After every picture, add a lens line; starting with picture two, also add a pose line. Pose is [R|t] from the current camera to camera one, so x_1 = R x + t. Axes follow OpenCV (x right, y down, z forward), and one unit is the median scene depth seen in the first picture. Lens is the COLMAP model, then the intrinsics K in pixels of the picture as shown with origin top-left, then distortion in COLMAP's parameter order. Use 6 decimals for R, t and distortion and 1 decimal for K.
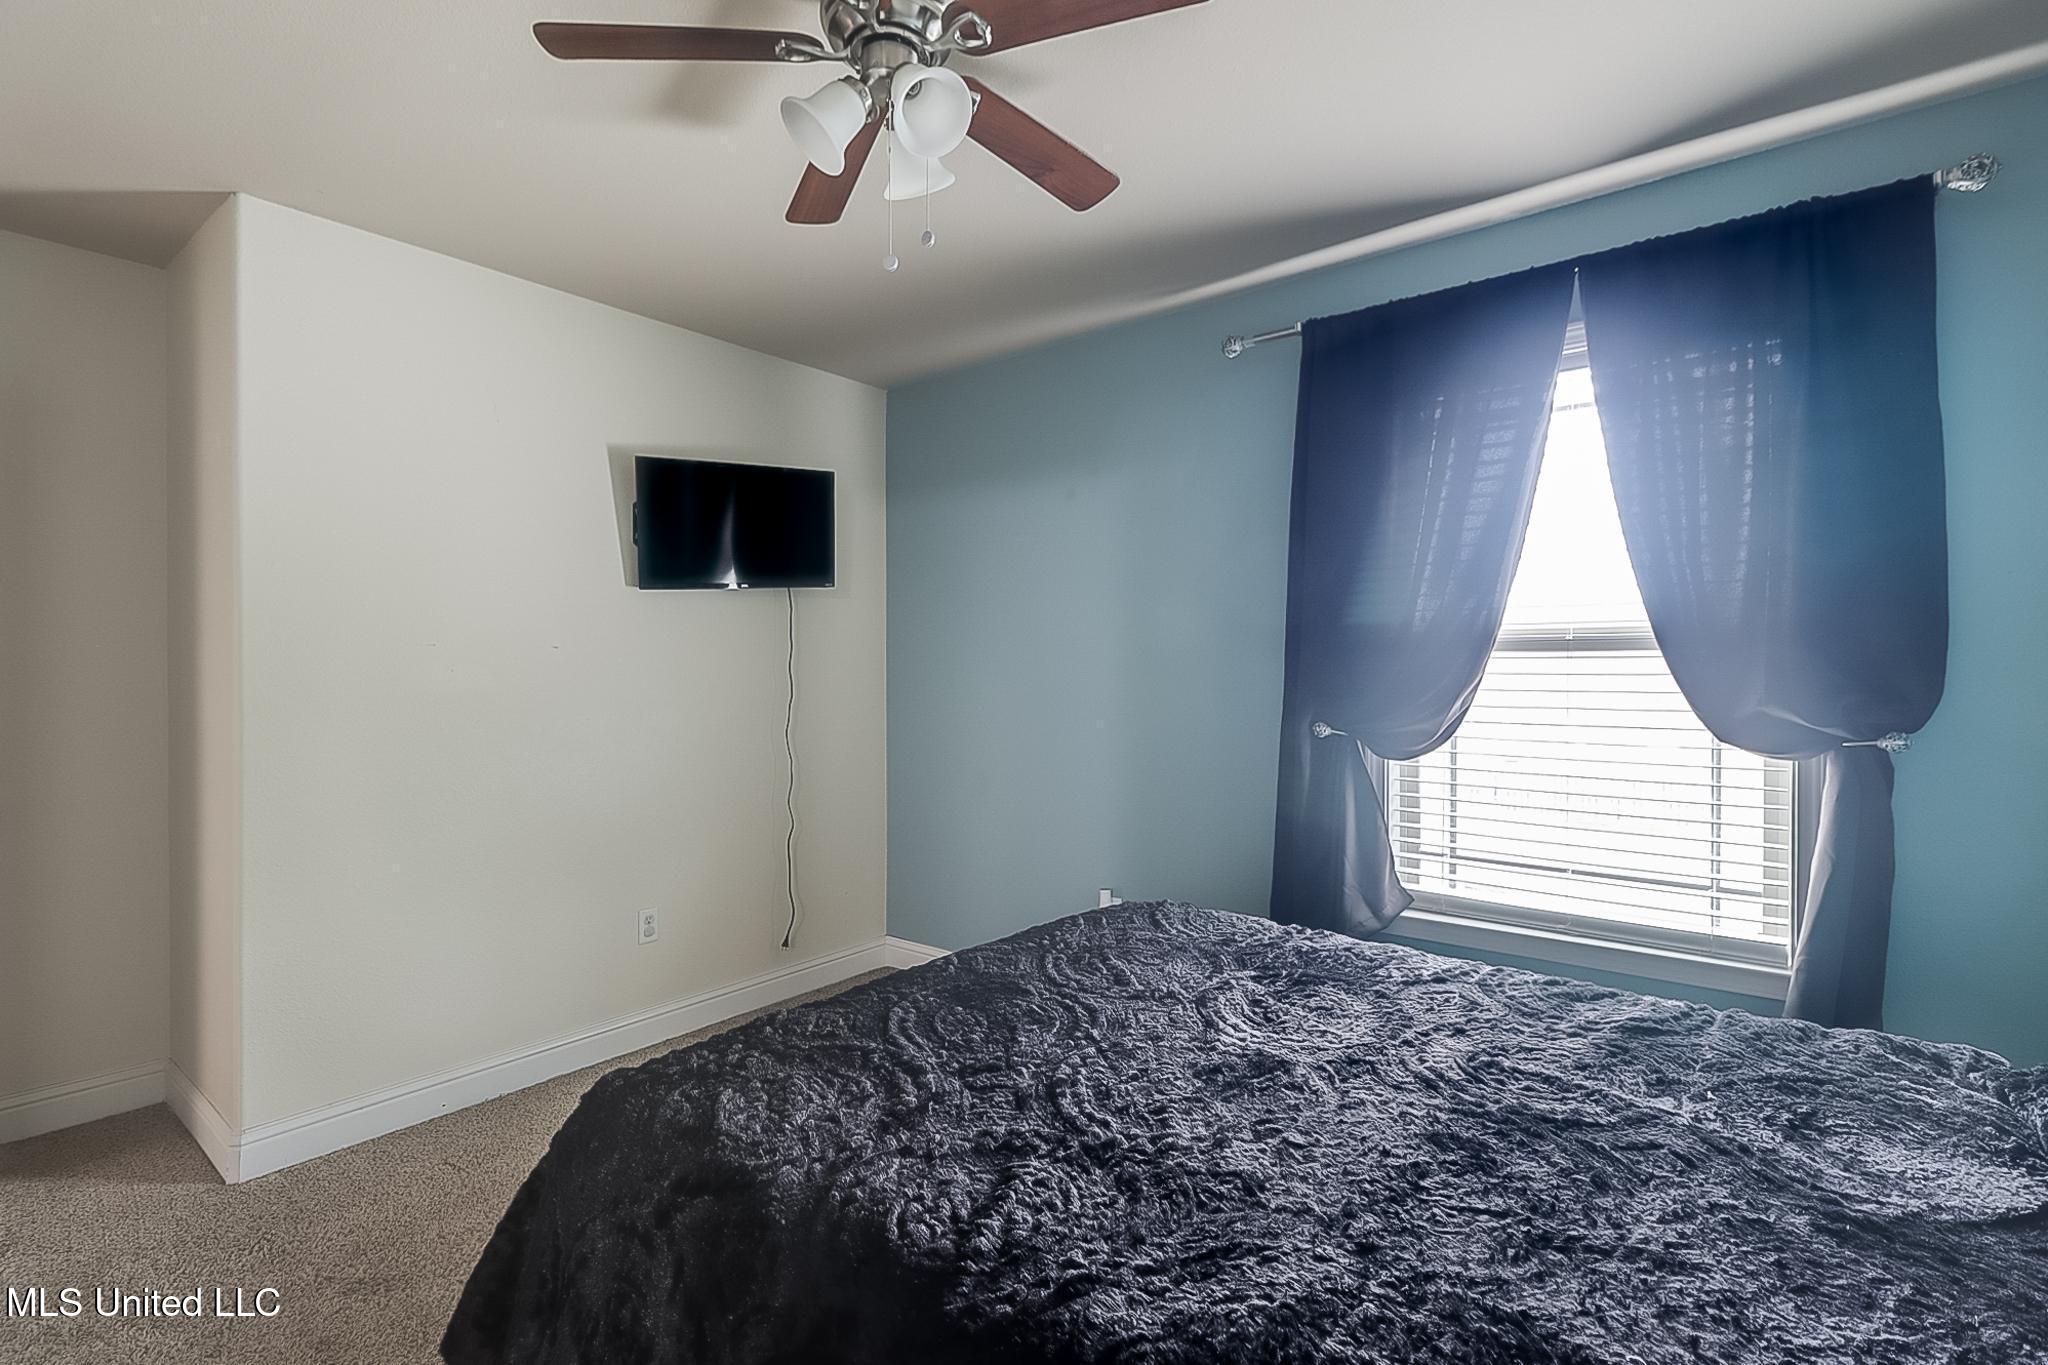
lens RADIAL K [[969.9, 0, 1015.8], [0, 969.9, 658.4], [0, 0, 1]] dist [0.002082, -0.012610]
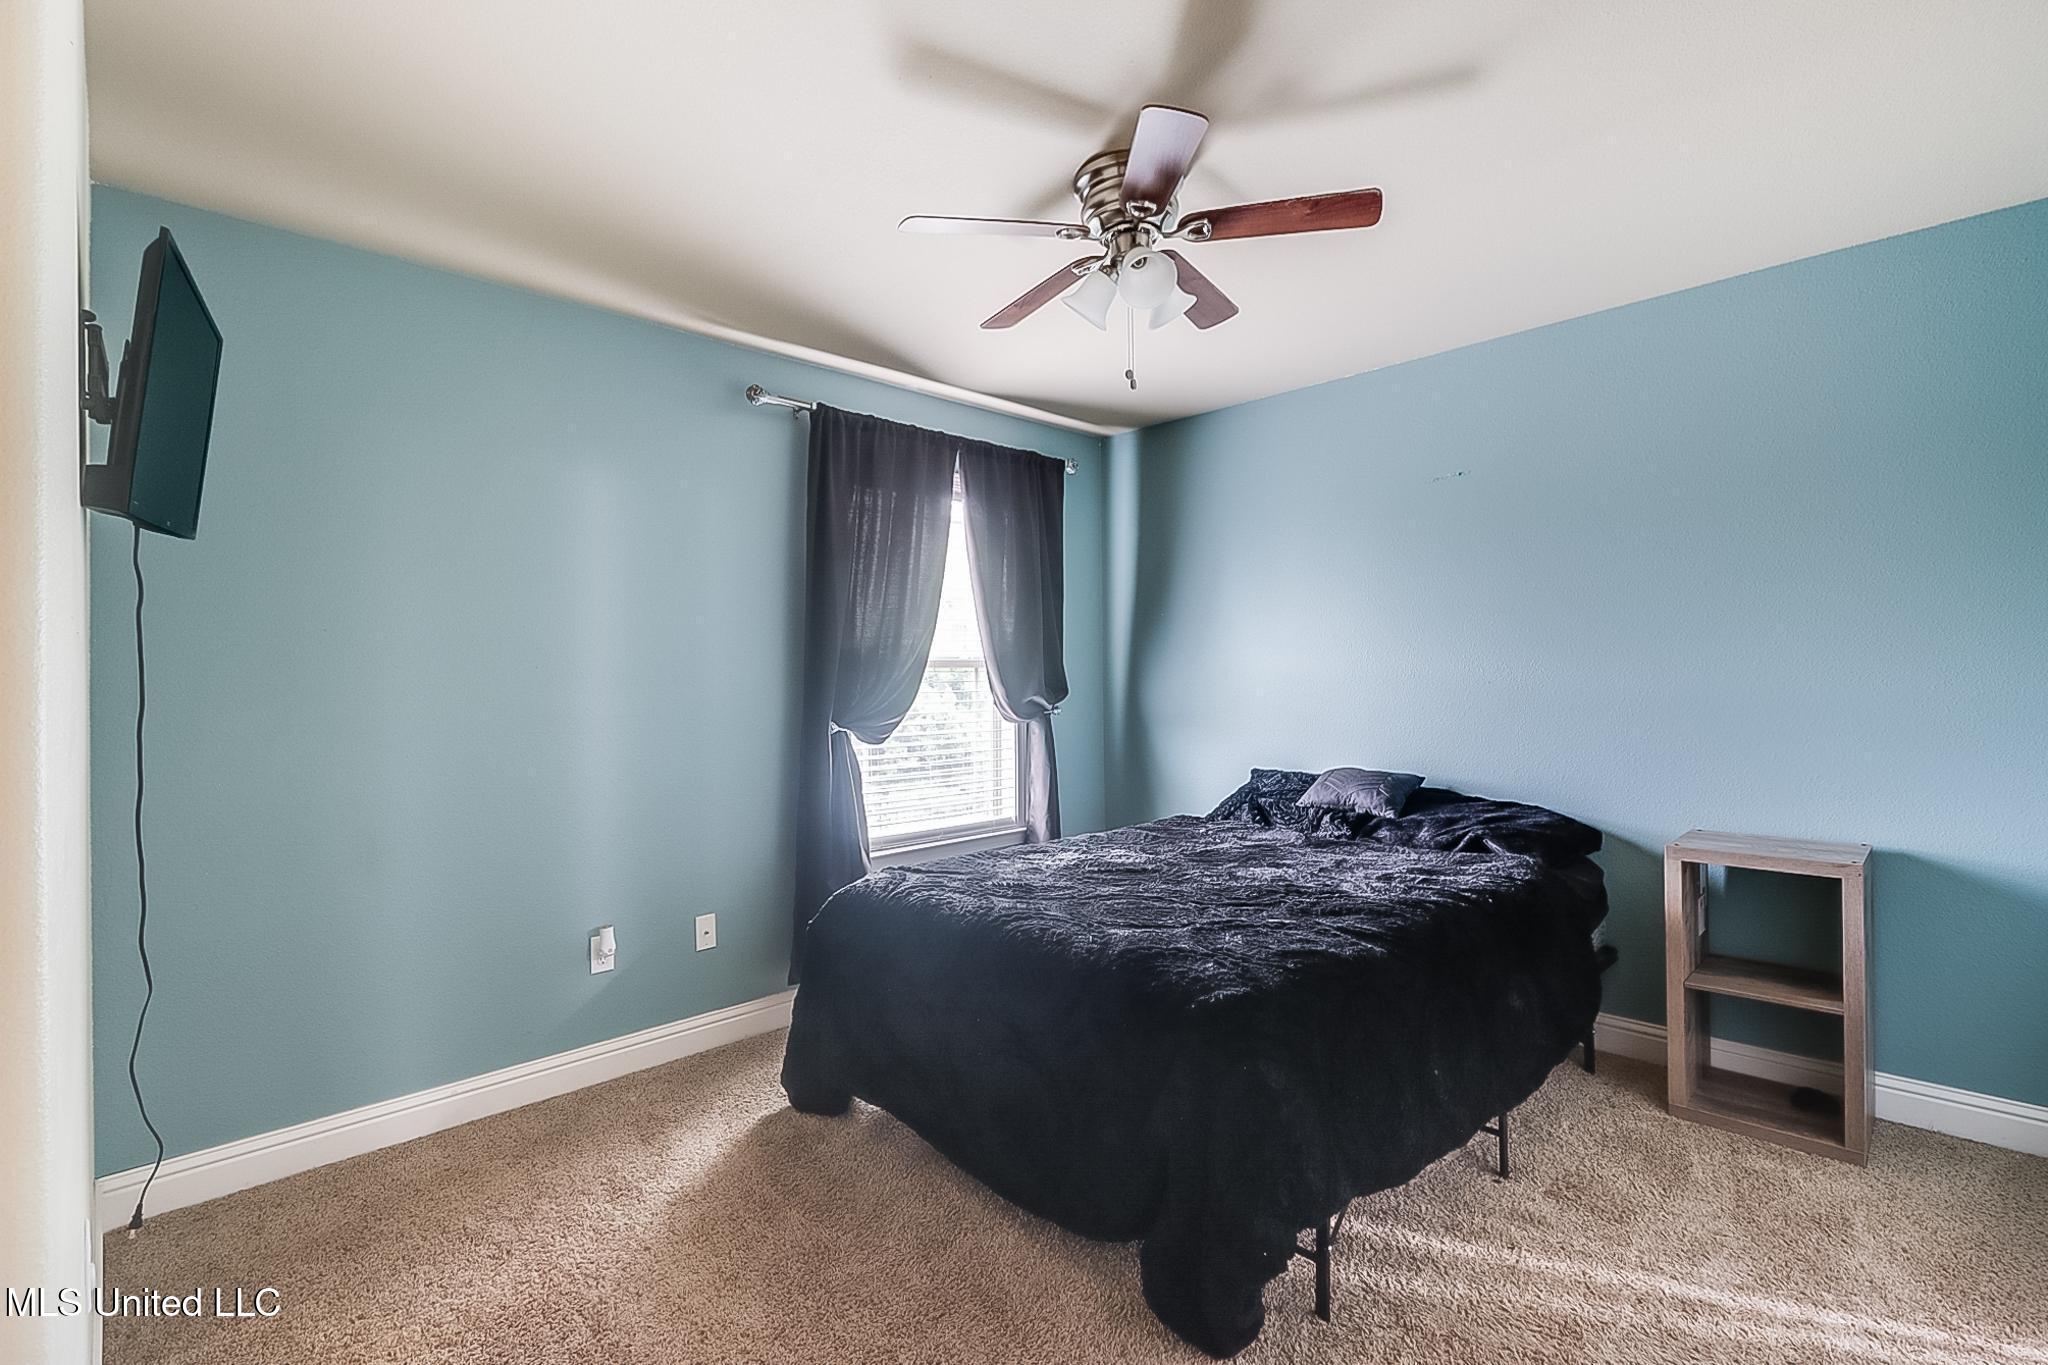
lens RADIAL K [[969.9, 0, 1015.8], [0, 969.9, 658.4], [0, 0, 1]] dist [0.002082, -0.012610]
pose [[0.091834, 0.016228, 0.995642, -1.033482], [-0.001628, 0.999868, -0.016147, 0.002237], [-0.995773, -0.000138, 0.091848, 0.707972]]
